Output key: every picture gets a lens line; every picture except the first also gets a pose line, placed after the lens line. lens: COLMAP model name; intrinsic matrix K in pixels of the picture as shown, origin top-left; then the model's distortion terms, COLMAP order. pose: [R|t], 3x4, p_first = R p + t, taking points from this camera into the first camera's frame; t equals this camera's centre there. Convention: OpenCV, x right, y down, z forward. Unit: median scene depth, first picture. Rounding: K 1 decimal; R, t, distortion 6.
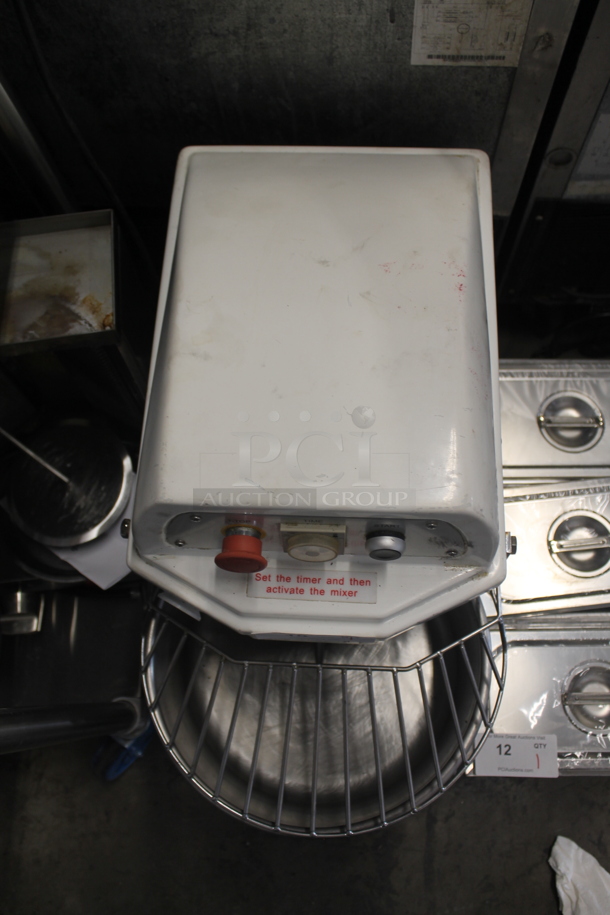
lens RADIAL K [[771.2, 0, 300.4], [0, 771.2, 460.0], [0, 0, 1]] dist [-0.160628, 0.123588]
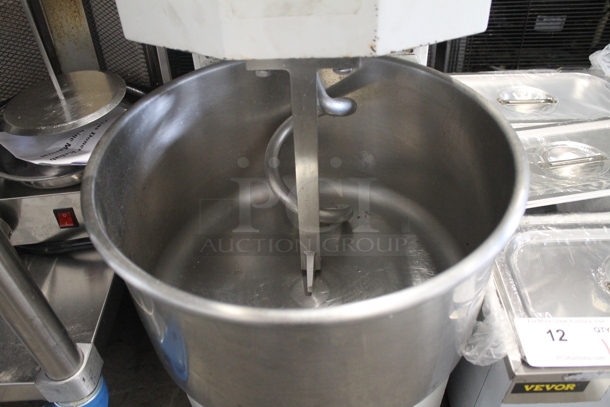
lens RADIAL K [[514.1, 0, 305.2], [0, 514.1, 198.3], [0, 0, 1]] dist [-0.160628, 0.123588]
pose [[0.999760, -0.006346, 0.020959, 0.013185], [0.016265, 0.856024, -0.516681, 0.665286], [-0.014663, 0.516898, 0.855922, 0.649430]]
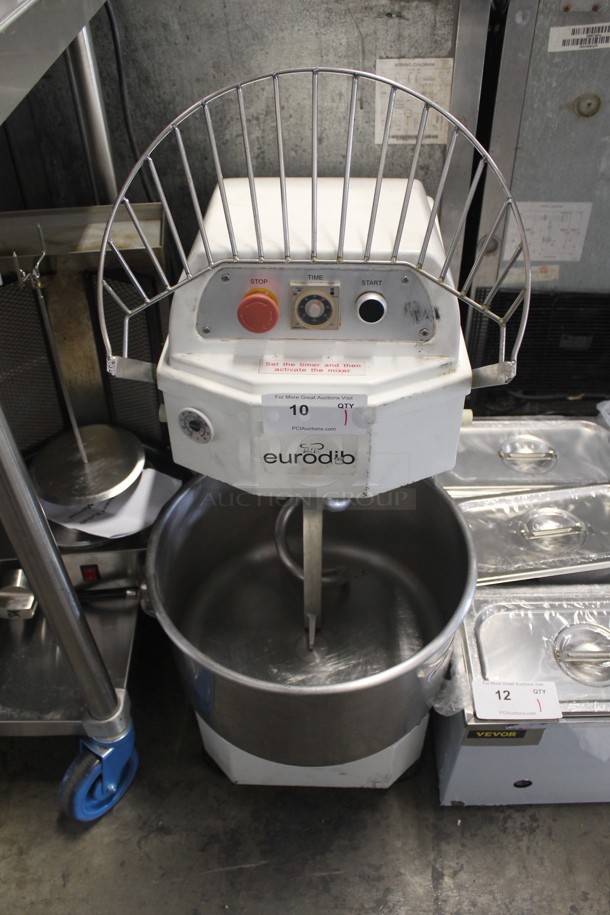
lens RADIAL K [[771.2, 0, 305.7], [0, 771.2, 458.6], [0, 0, 1]] dist [-0.160628, 0.123588]
pose [[0.999187, 0.018568, 0.035784, -0.031493], [0.001301, 0.872295, -0.488978, 0.762188], [-0.040293, 0.488627, 0.871562, 0.010483]]
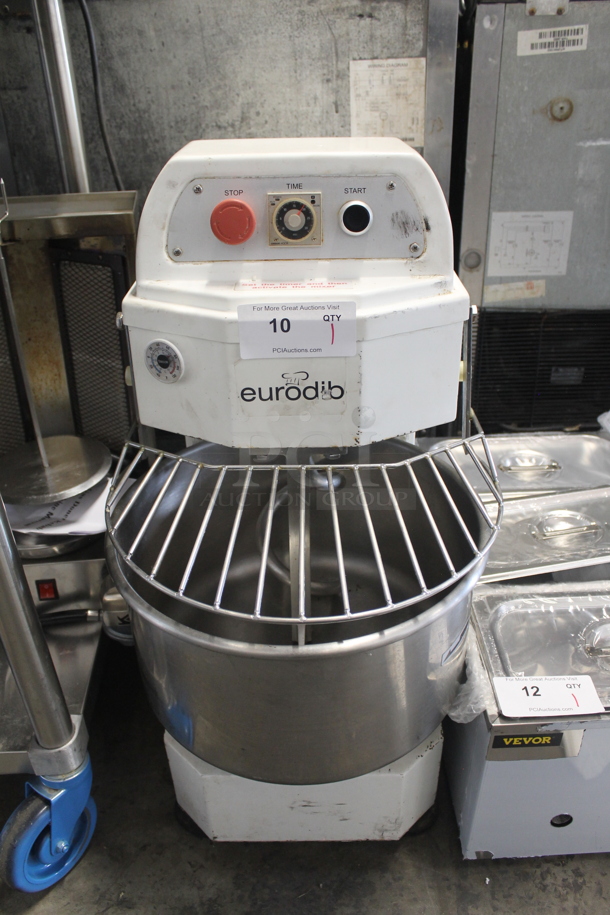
lens RADIAL K [[771.2, 0, 302.5], [0, 771.2, 458.3], [0, 0, 1]] dist [-0.160628, 0.123588]
pose [[0.998653, 0.001274, 0.051863, -0.024821], [0.032942, 0.756709, -0.652922, 0.920521], [-0.040077, 0.653751, 0.755648, 0.288585]]
